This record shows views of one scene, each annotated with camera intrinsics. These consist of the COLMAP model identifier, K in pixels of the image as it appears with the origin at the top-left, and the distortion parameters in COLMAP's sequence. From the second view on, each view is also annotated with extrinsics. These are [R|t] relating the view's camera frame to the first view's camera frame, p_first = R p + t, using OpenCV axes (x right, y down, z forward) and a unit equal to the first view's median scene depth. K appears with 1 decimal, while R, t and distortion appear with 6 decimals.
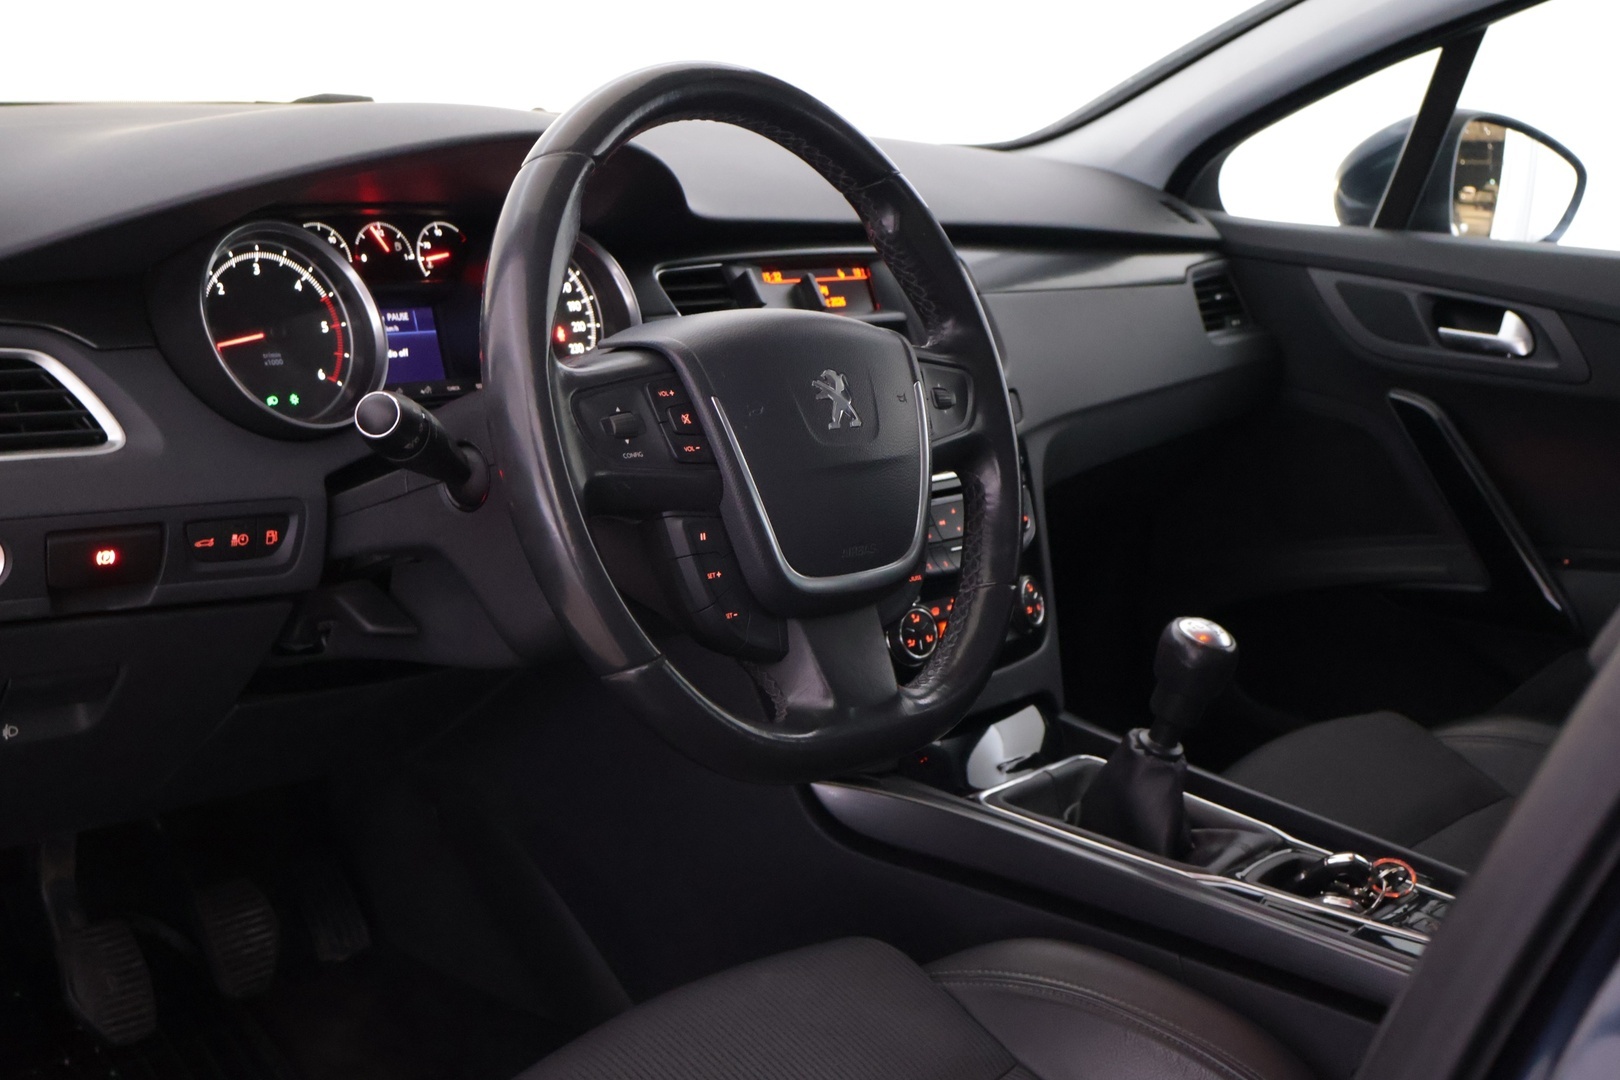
lens RADIAL K [[2099.9, 0, 810.0], [0, 2099.9, 540.0], [0, 0, 1]] dist [0.009413, 0.020983]
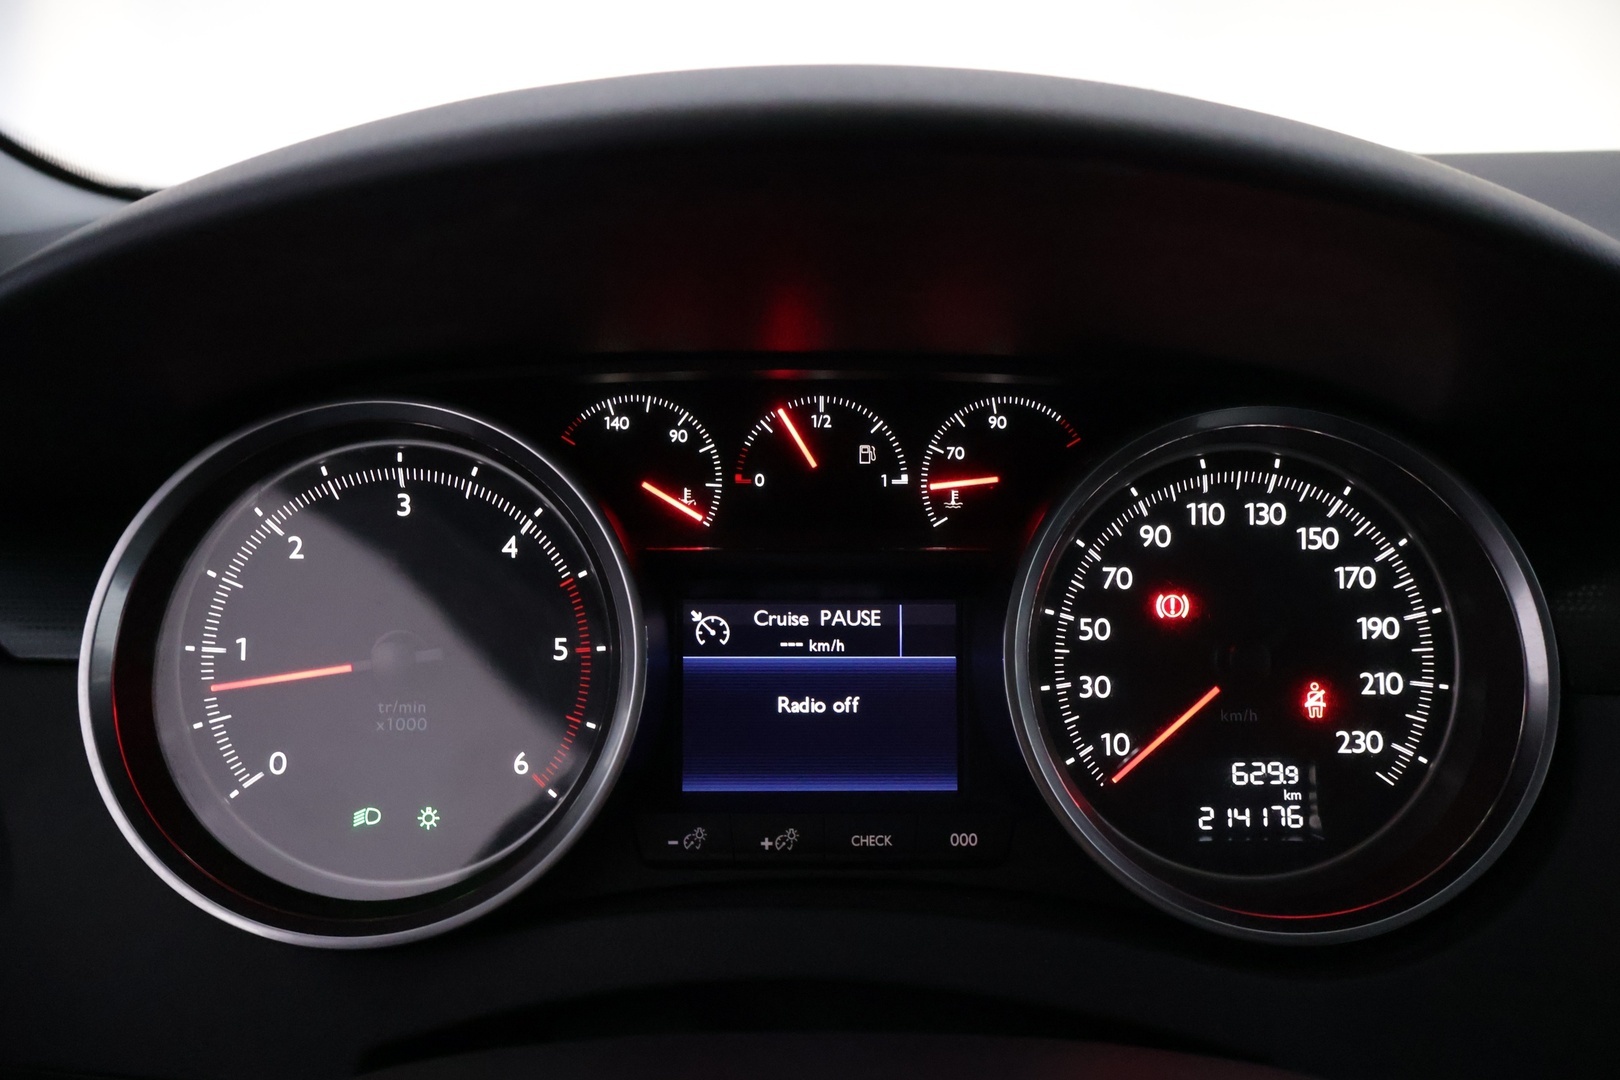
lens RADIAL K [[1344.8, 0, 810.0], [0, 1344.8, 540.0], [0, 0, 1]] dist [0.002239, 0.000814]
pose [[0.653995, 0.146074, -0.742262, -0.001649], [-0.123370, 0.988639, 0.085861, -0.144263], [0.746372, 0.035421, 0.664586, 0.812843]]
